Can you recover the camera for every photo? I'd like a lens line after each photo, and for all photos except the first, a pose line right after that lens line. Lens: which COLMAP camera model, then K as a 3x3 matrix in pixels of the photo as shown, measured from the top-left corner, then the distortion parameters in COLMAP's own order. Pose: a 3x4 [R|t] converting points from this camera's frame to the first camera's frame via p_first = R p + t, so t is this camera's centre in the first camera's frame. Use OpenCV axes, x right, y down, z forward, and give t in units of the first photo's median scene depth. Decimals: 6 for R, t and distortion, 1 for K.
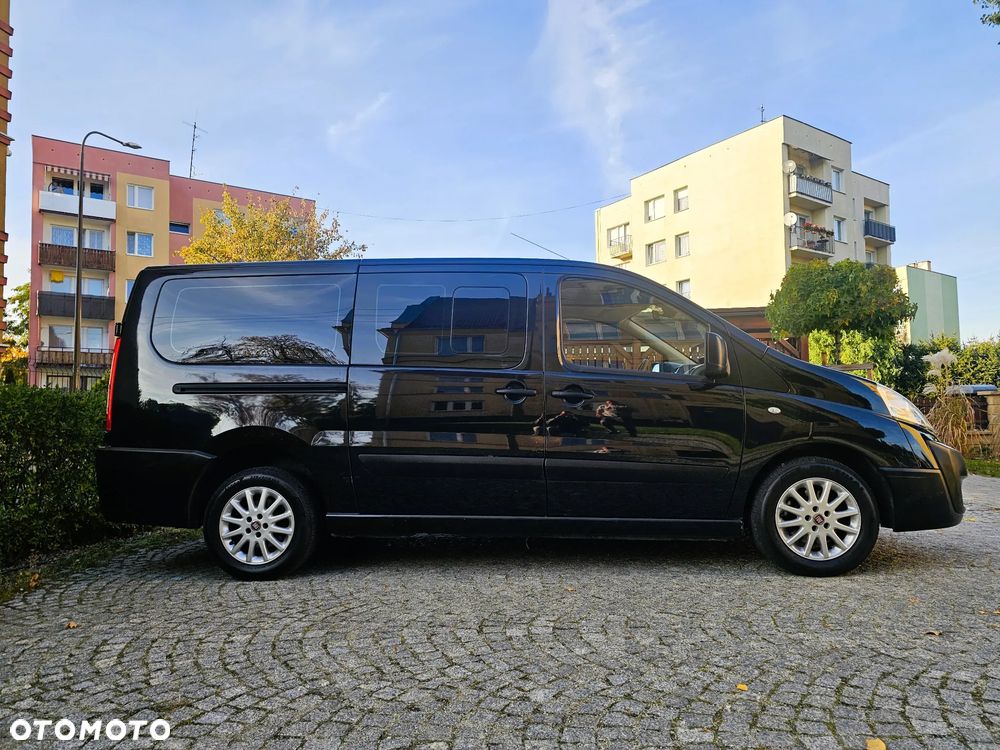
lens RADIAL K [[694.5, 0, 484.4], [0, 694.5, 388.7], [0, 0, 1]] dist [0.053201, -0.037866]
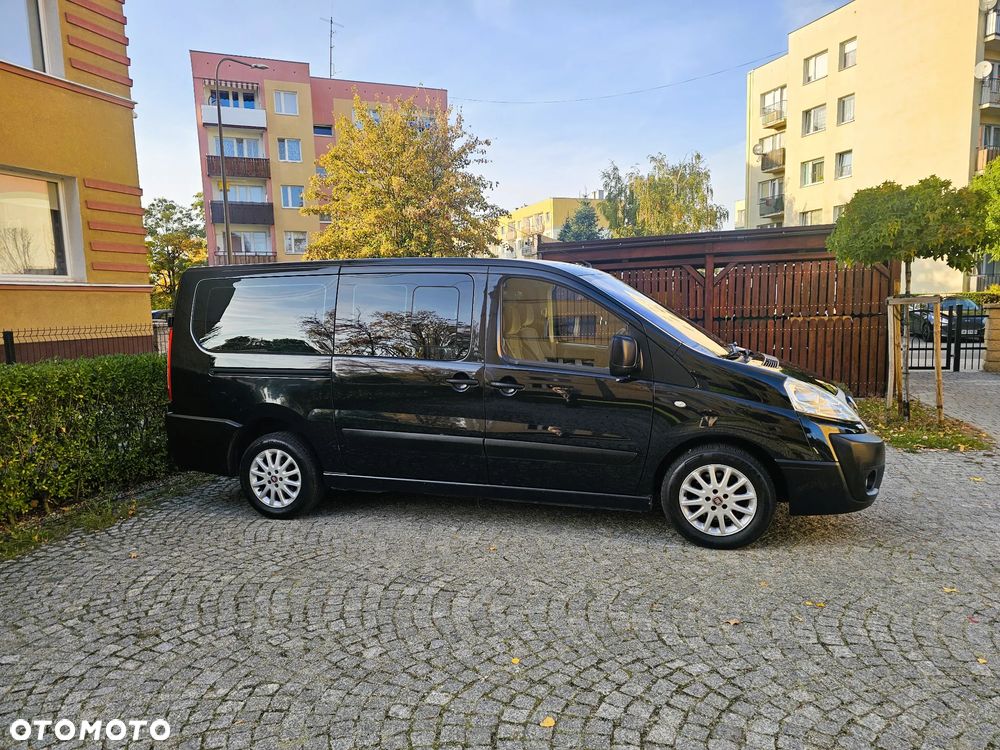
lens RADIAL K [[695.4, 0, 483.7], [0, 695.4, 395.4], [0, 0, 1]] dist [0.052700, -0.036599]
pose [[0.972130, 0.015858, -0.233905, 0.345222], [0.028025, 0.982695, 0.183097, -0.179062], [0.232761, -0.184549, 0.954863, -0.109377]]
